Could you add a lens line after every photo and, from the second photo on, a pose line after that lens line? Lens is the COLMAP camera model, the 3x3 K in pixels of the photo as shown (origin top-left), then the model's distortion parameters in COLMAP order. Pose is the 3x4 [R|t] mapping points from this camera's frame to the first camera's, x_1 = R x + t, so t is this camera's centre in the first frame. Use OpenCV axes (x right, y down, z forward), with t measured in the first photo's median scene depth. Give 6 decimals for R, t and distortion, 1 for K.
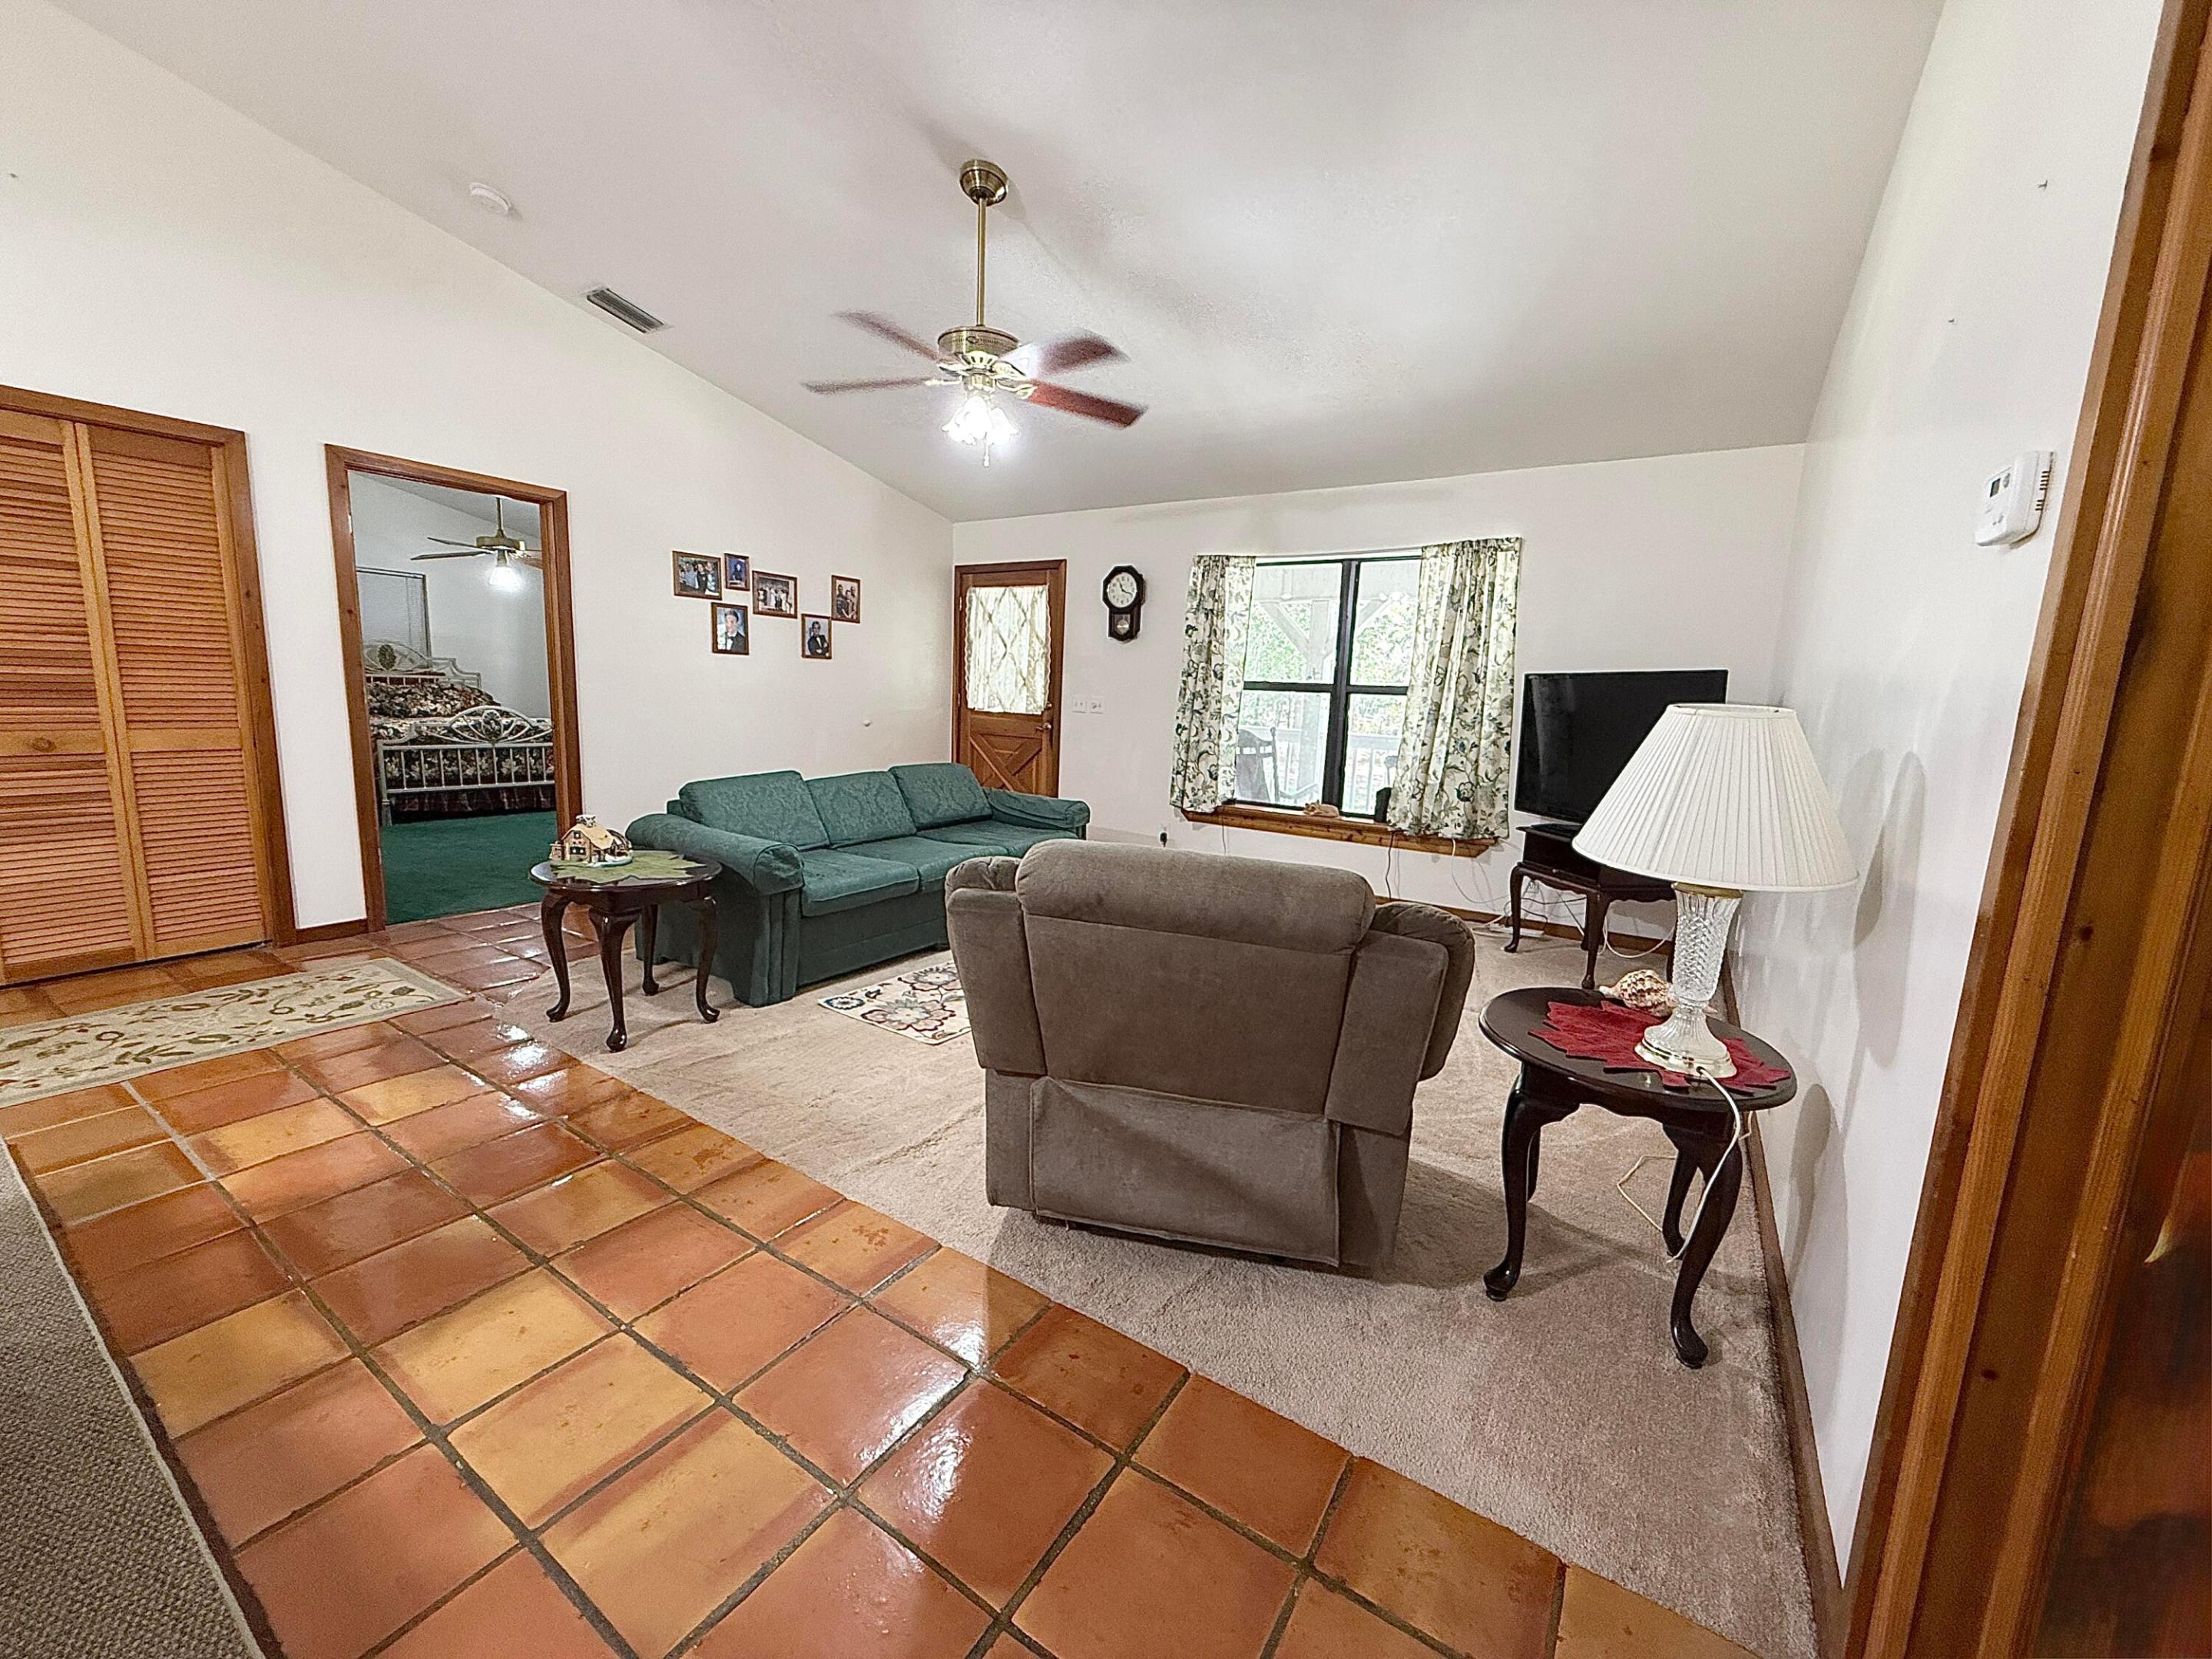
lens RADIAL K [[882.5, 0, 1094.7], [0, 882.5, 827.6], [0, 0, 1]] dist [-0.001852, -0.000097]
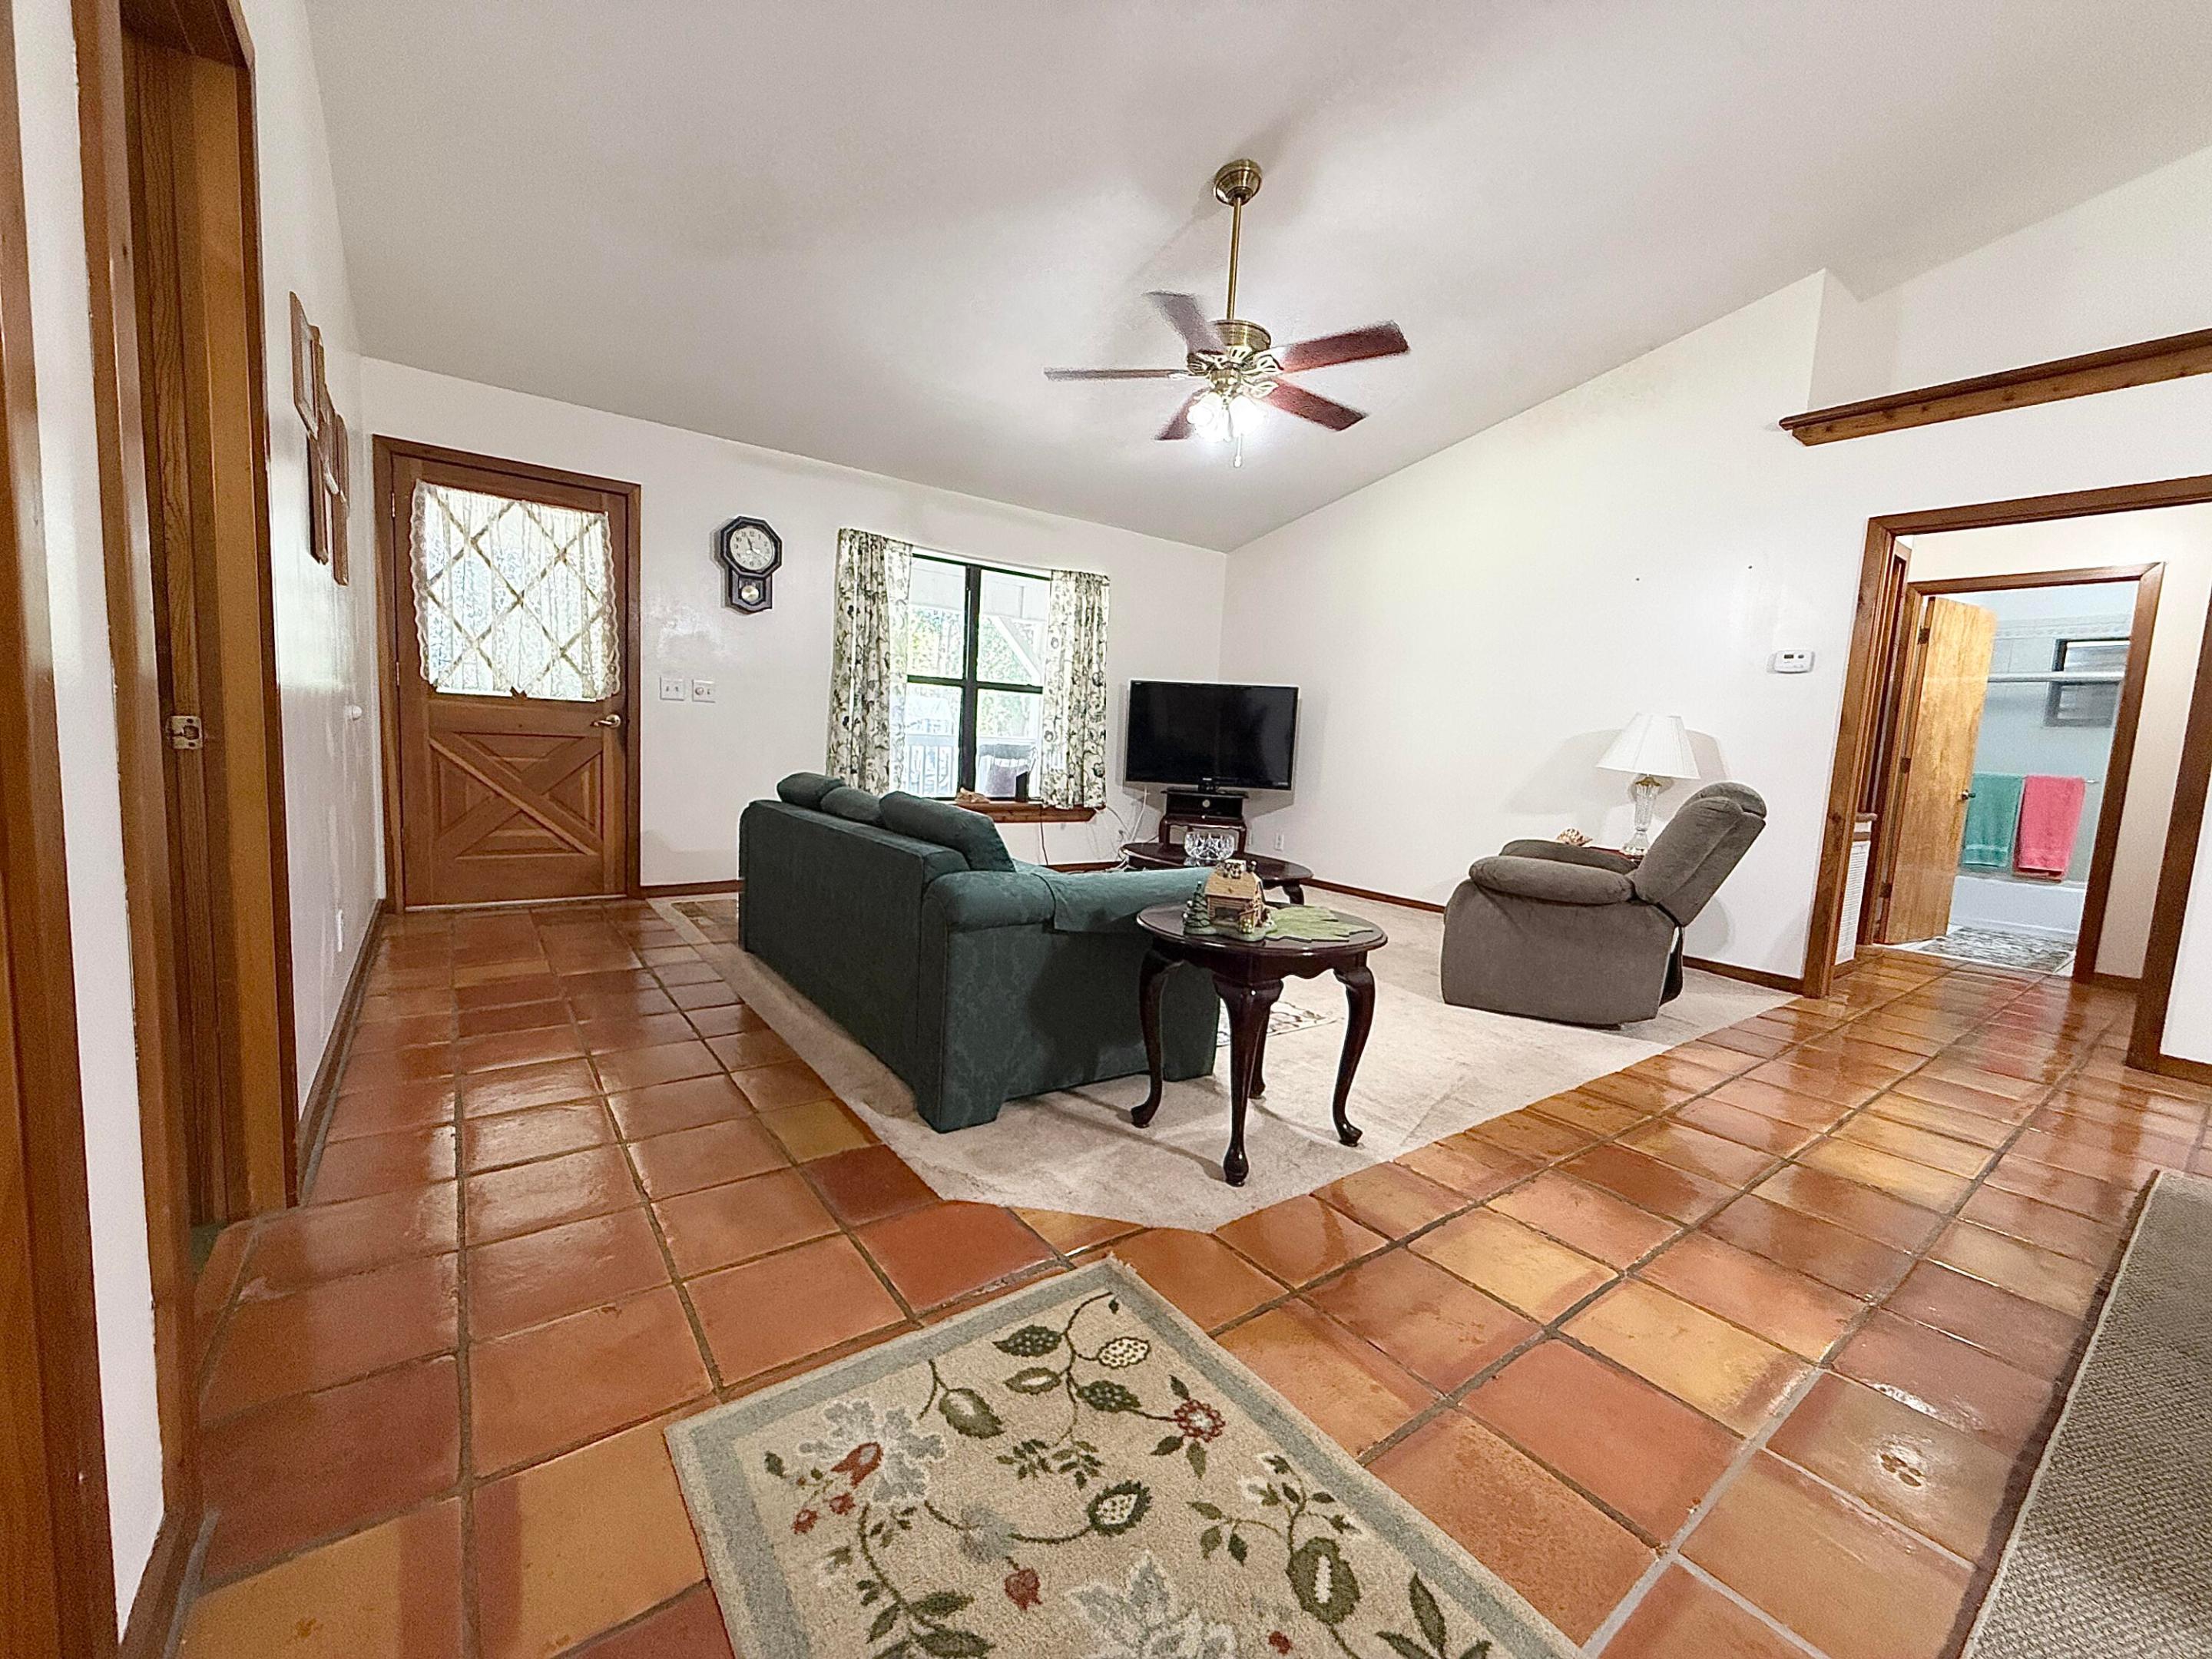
lens RADIAL K [[882.5, 0, 1094.7], [0, 882.5, 827.6], [0, 0, 1]] dist [-0.001852, -0.000097]
pose [[0.350684, -0.119003, 0.928902, -0.803996], [0.104151, 0.990696, 0.087600, -0.071501], [-0.930684, 0.066026, 0.359815, 0.556881]]
